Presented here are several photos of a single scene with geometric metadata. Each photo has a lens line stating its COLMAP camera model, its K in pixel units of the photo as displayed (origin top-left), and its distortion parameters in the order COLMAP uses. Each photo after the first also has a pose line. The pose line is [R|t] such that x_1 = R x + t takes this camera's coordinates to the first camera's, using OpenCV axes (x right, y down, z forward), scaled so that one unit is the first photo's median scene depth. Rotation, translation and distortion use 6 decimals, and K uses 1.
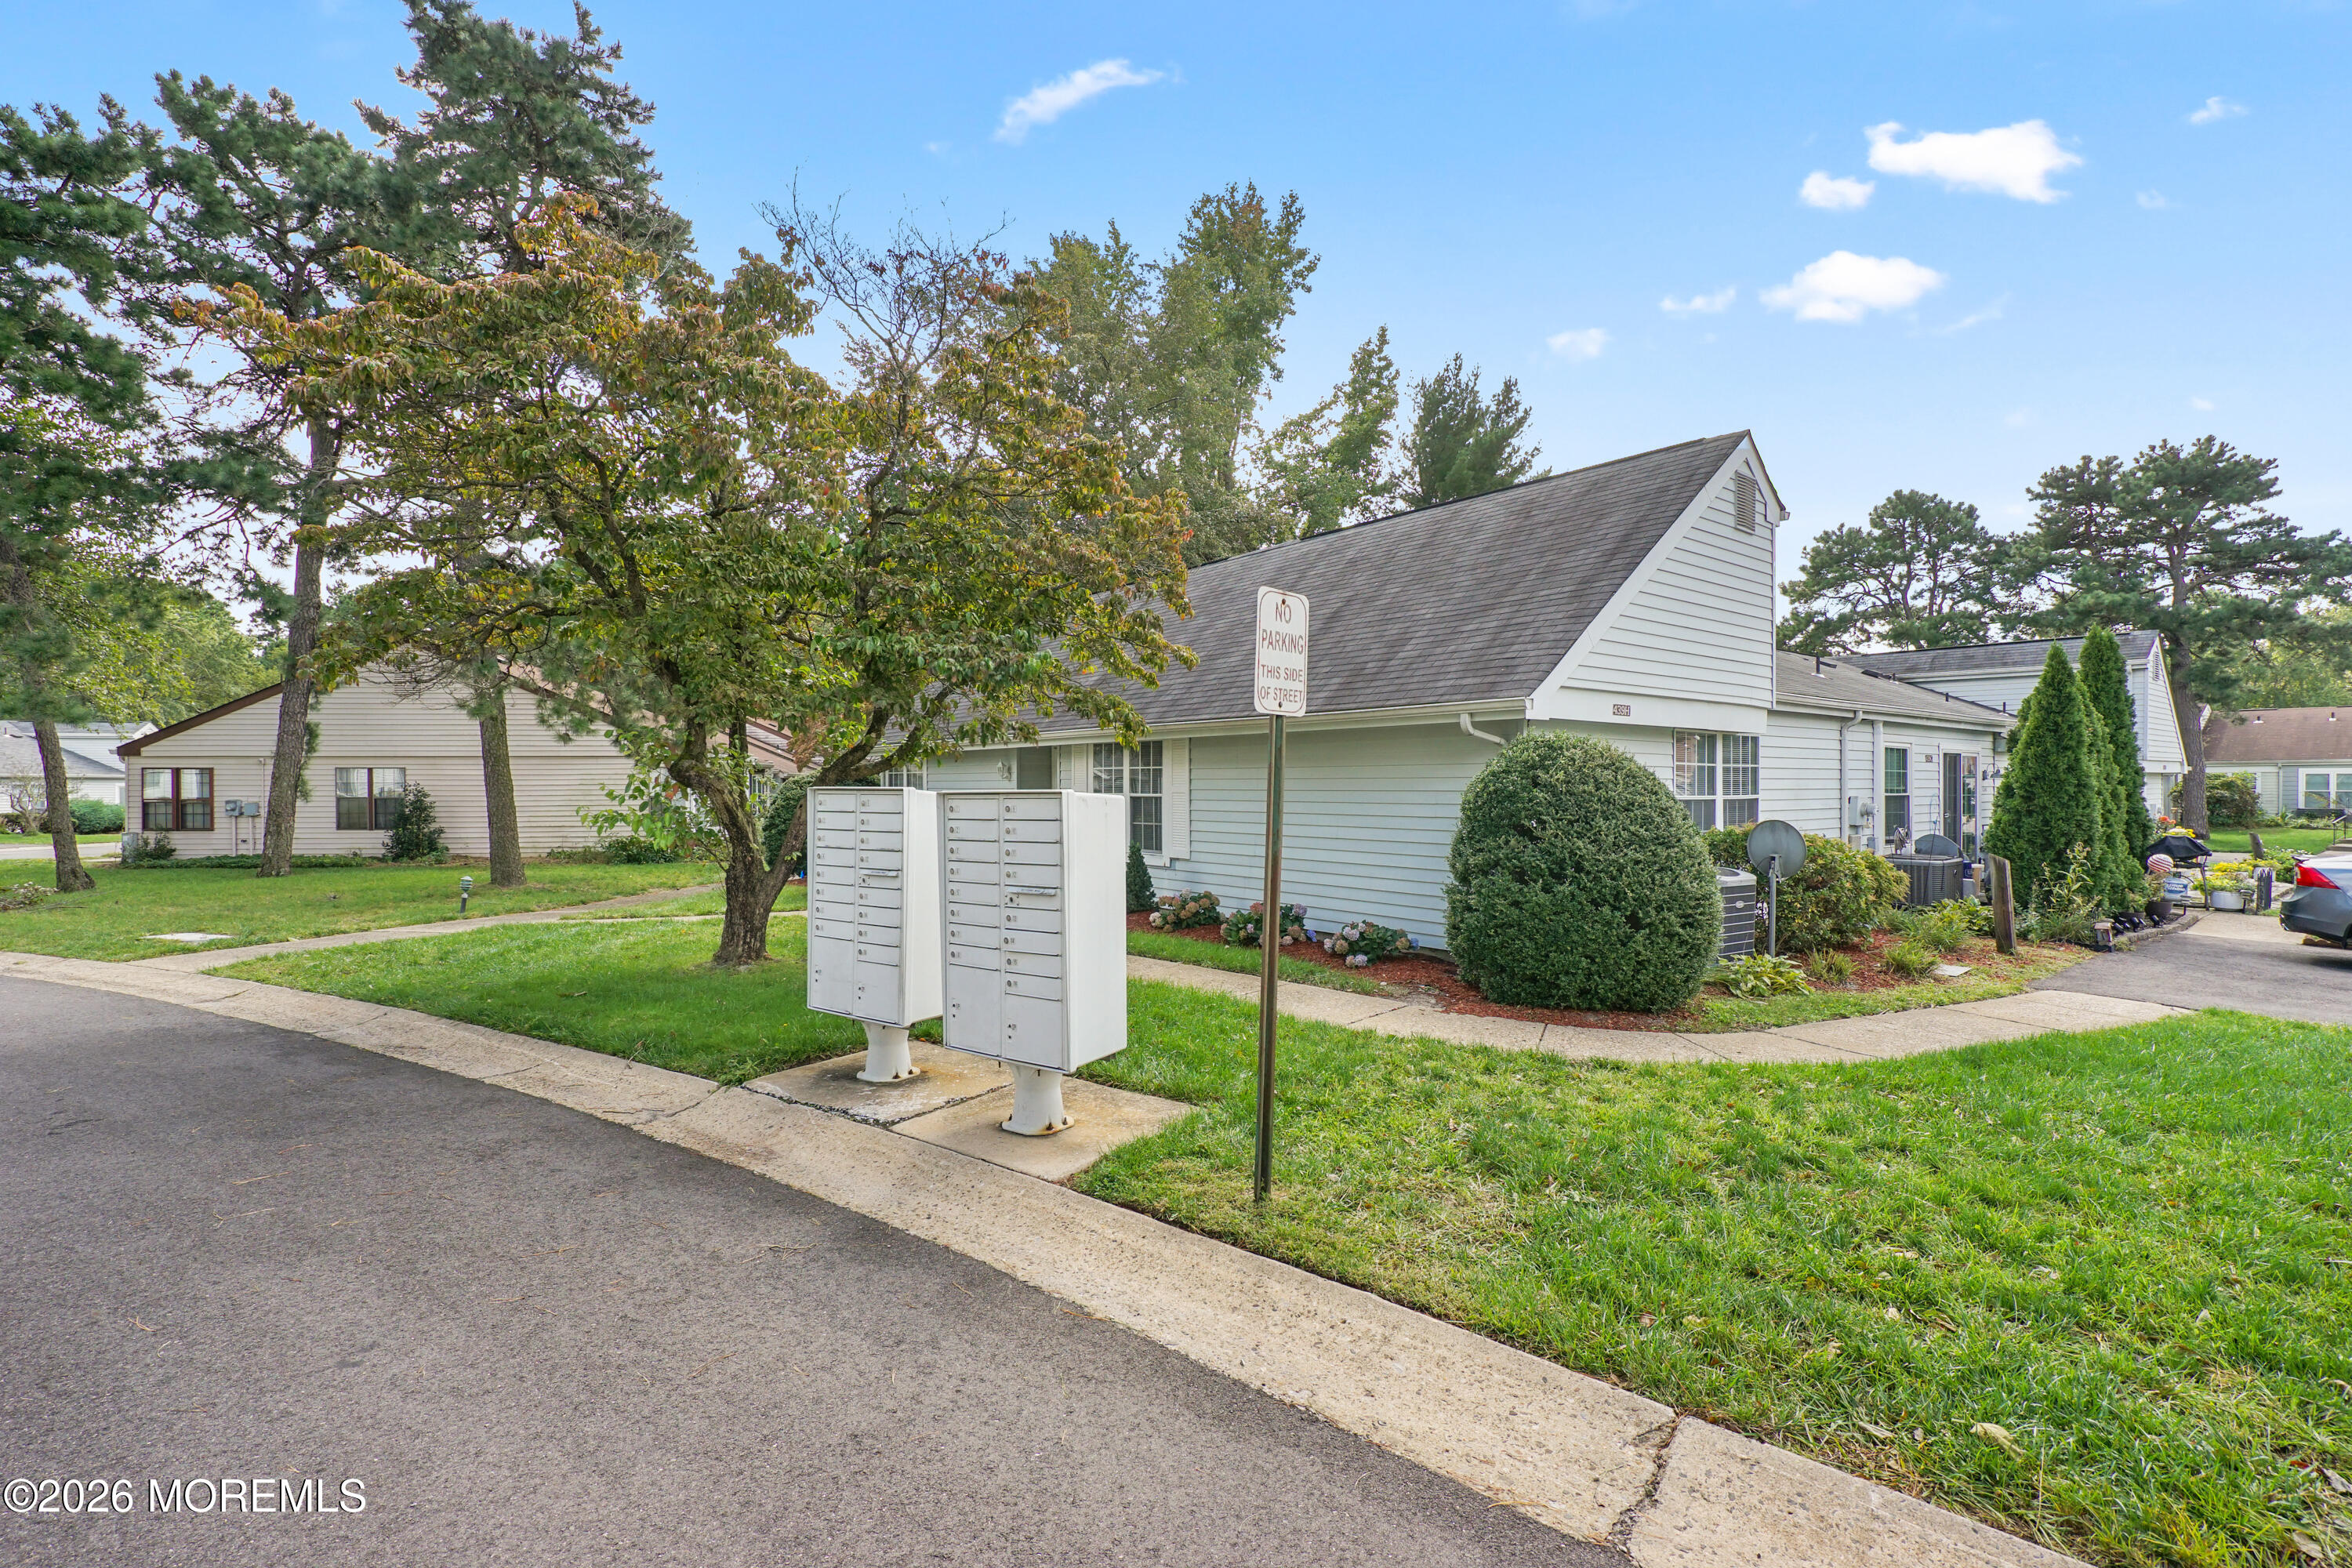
lens RADIAL K [[1056.7, 0, 1176.0], [0, 1056.7, 784.0], [0, 0, 1]] dist [-0.001101, 0.000058]
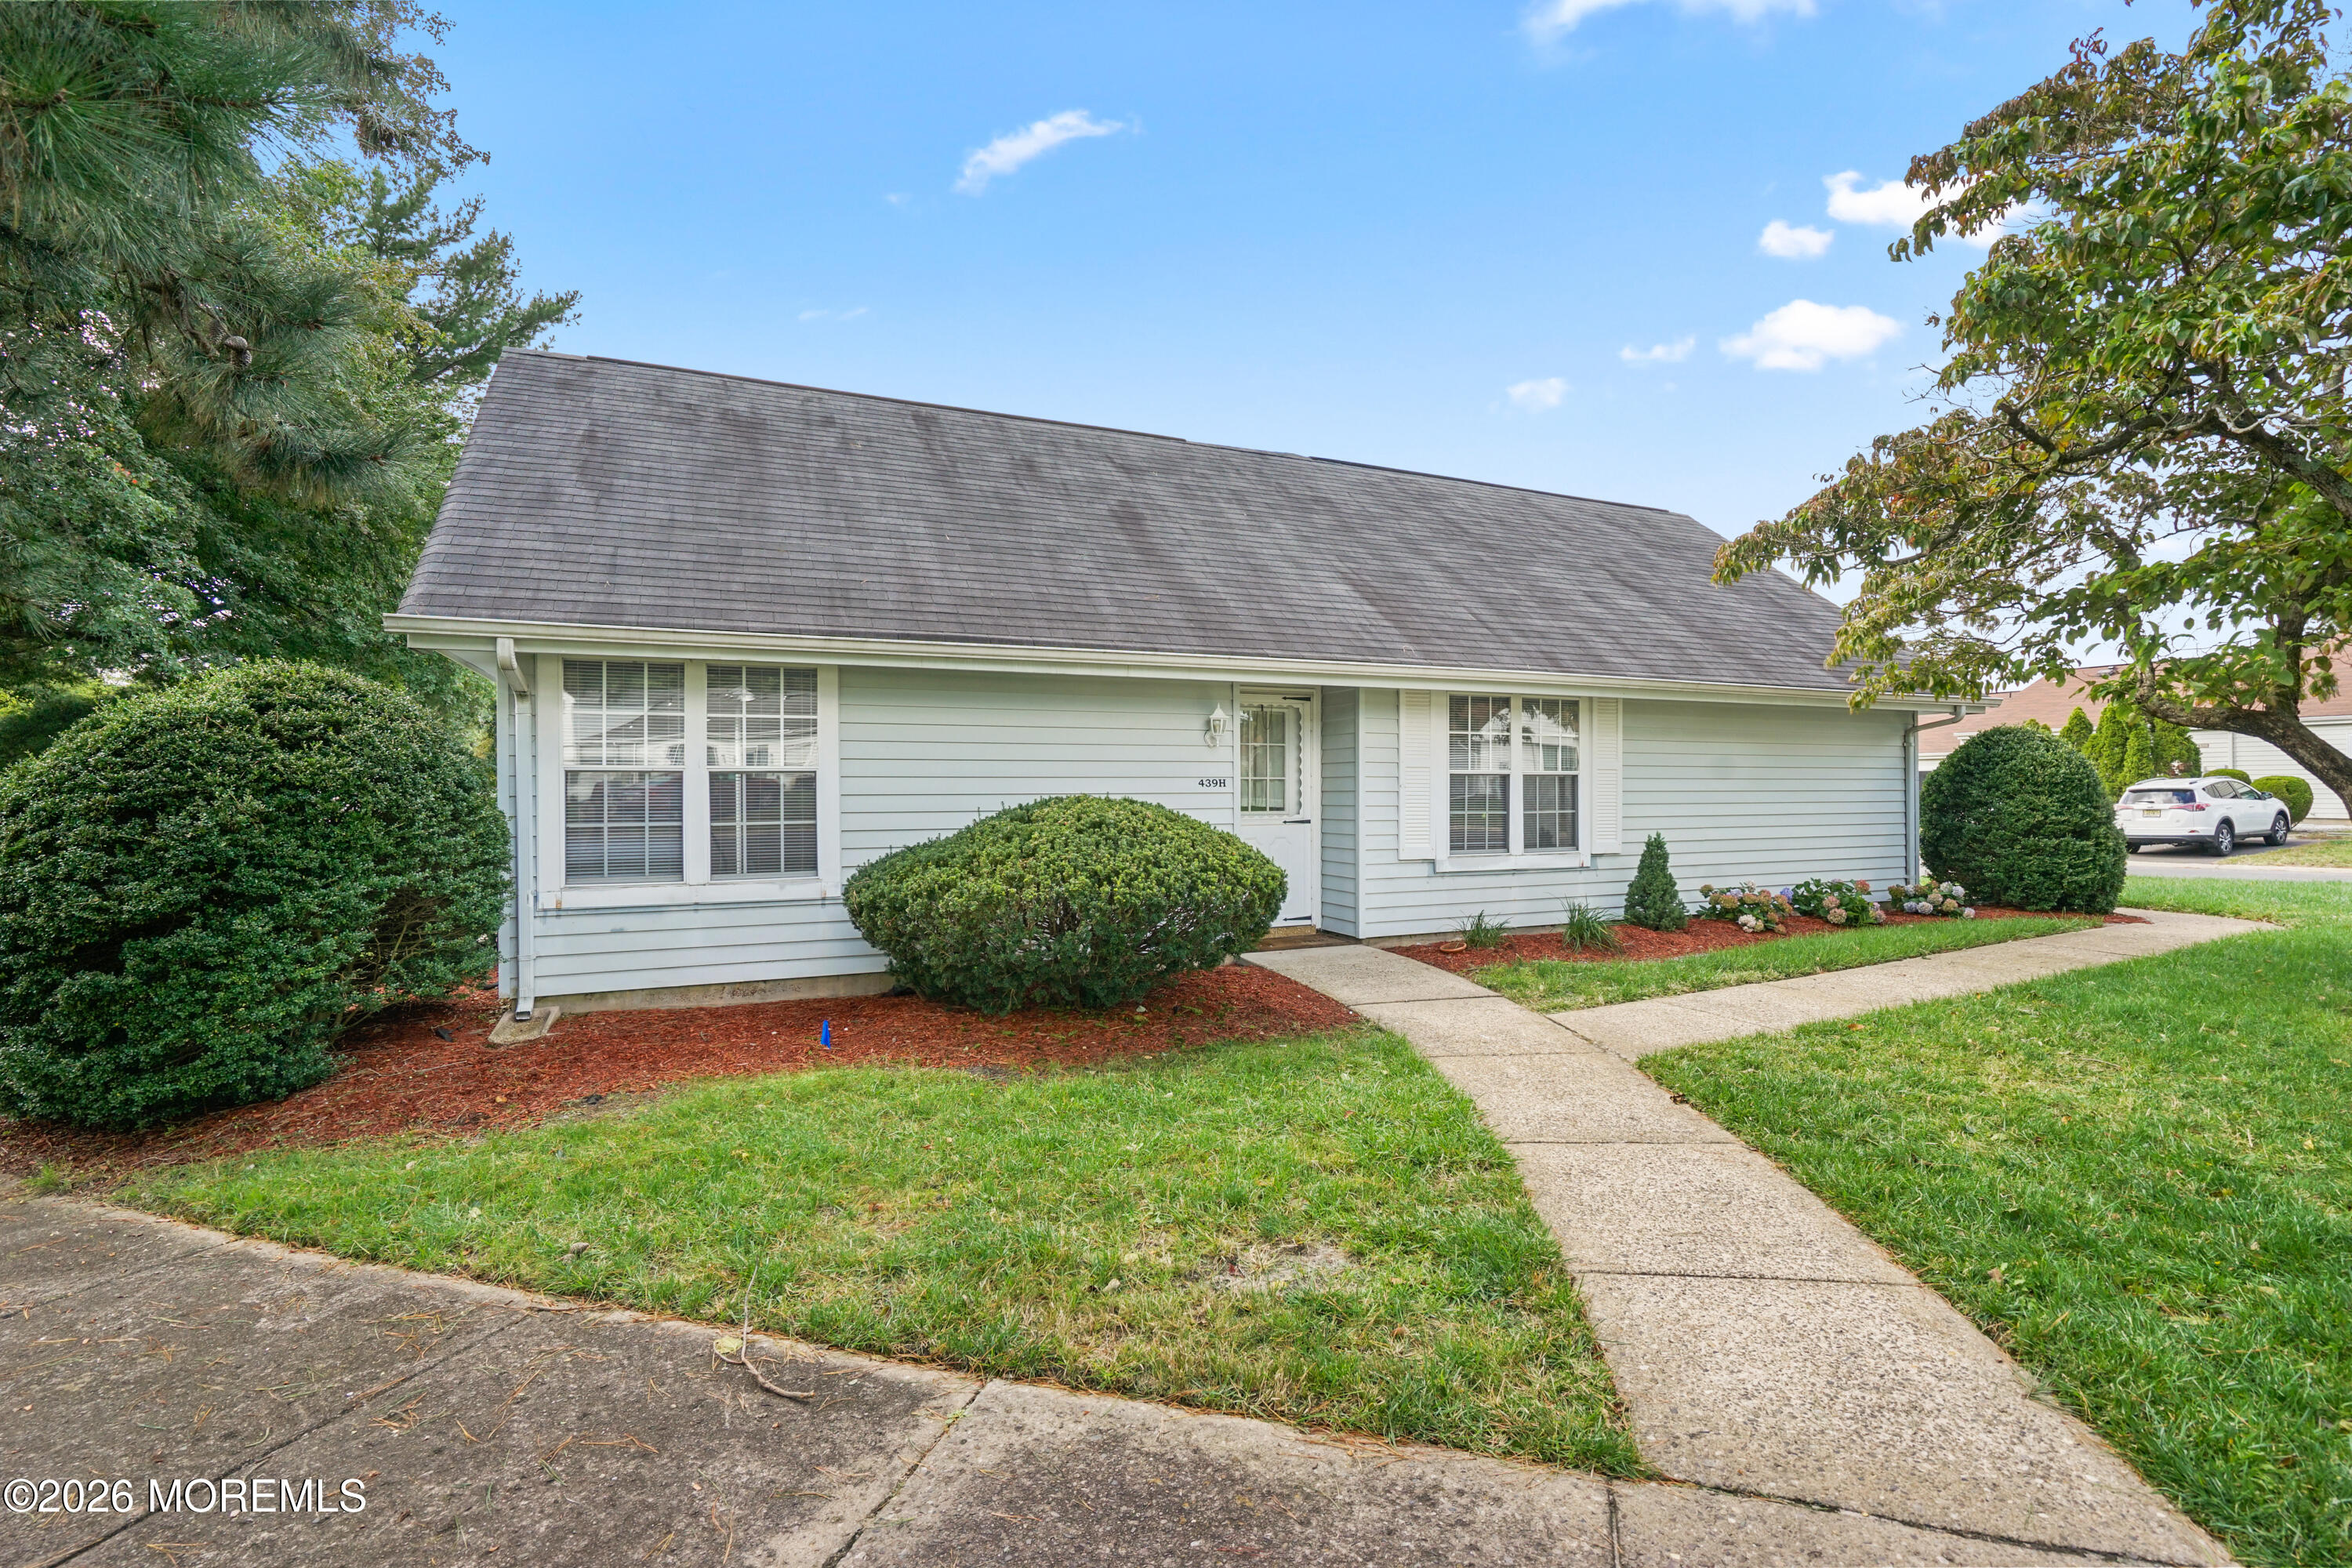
lens RADIAL K [[1071.1, 0, 1161.5], [0, 1071.1, 778.1], [0, 0, 1]] dist [-0.003715, 0.000137]
pose [[0.240990, -0.002155, 0.970525, -0.831073], [-0.003581, 0.999989, 0.003110, 0.013600], [-0.970521, -0.004225, 0.240980, 1.115516]]
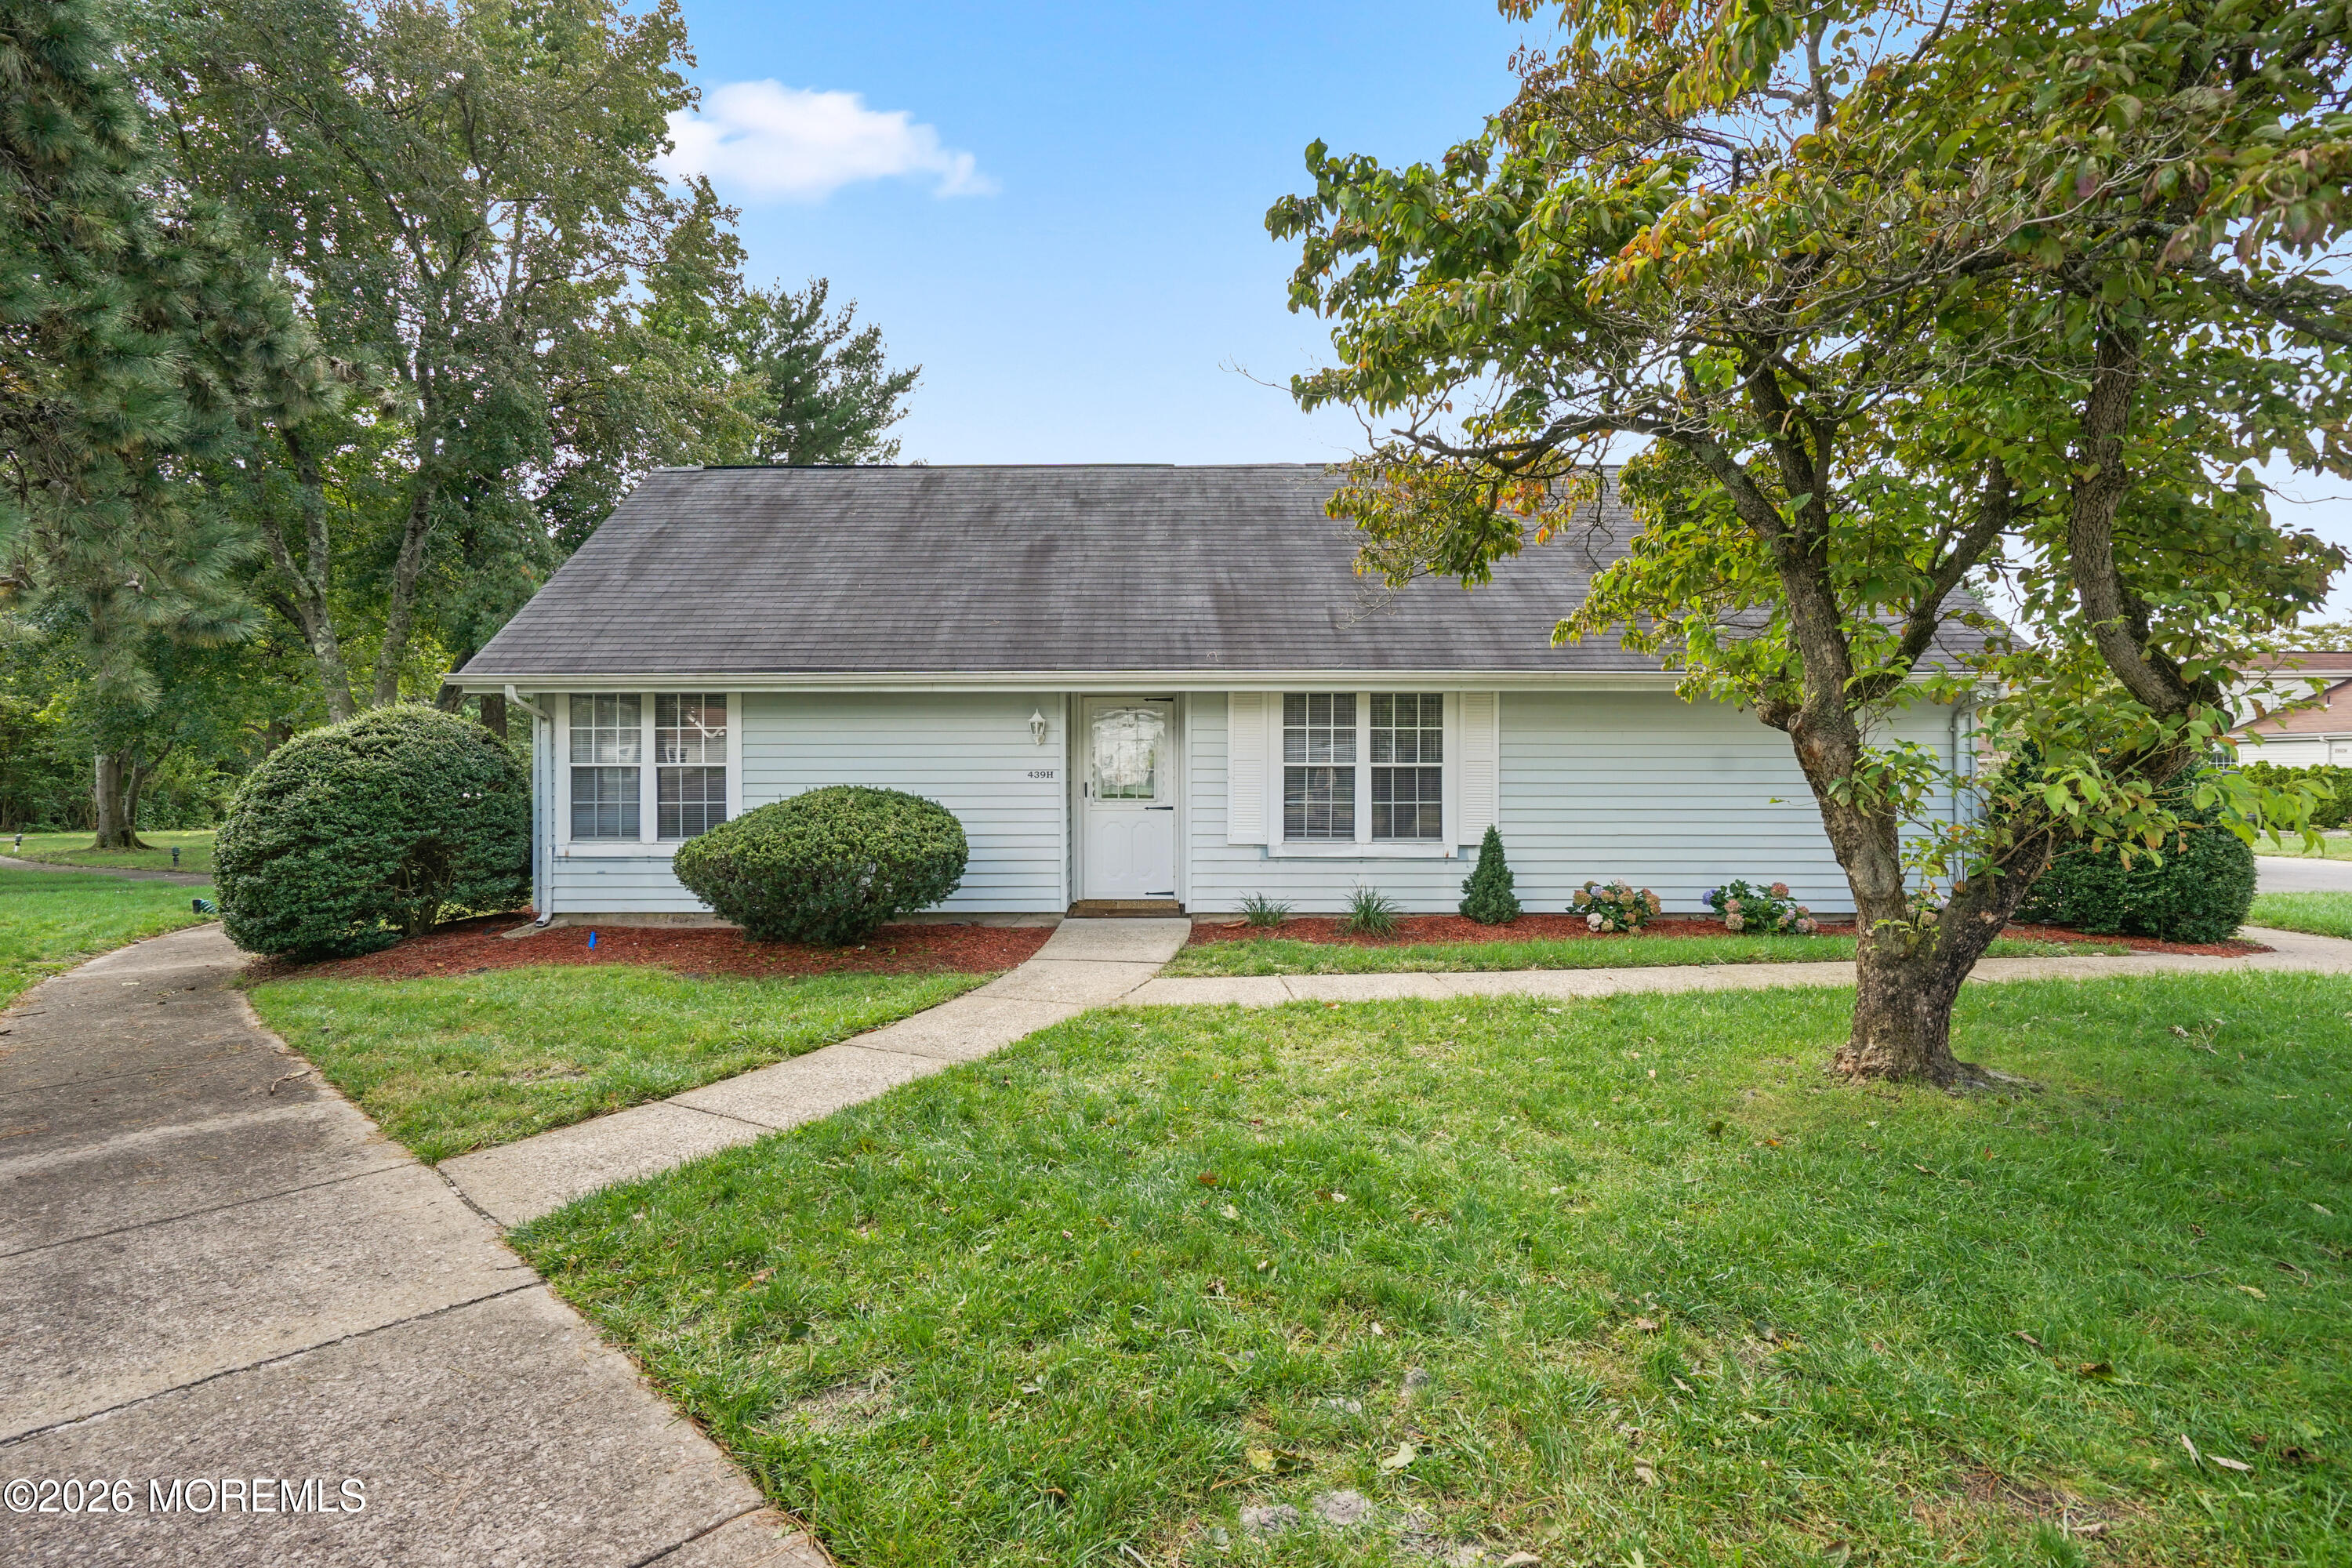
lens RADIAL K [[1099.7, 0, 1178.6], [0, 1099.7, 732.1], [0, 0, 1]] dist [-0.001727, -0.000407]
pose [[0.615874, 0.013189, 0.787734, -0.765457], [-0.000389, 0.999865, -0.016437, 0.000389], [-0.787845, 0.009817, 0.615796, 0.666445]]
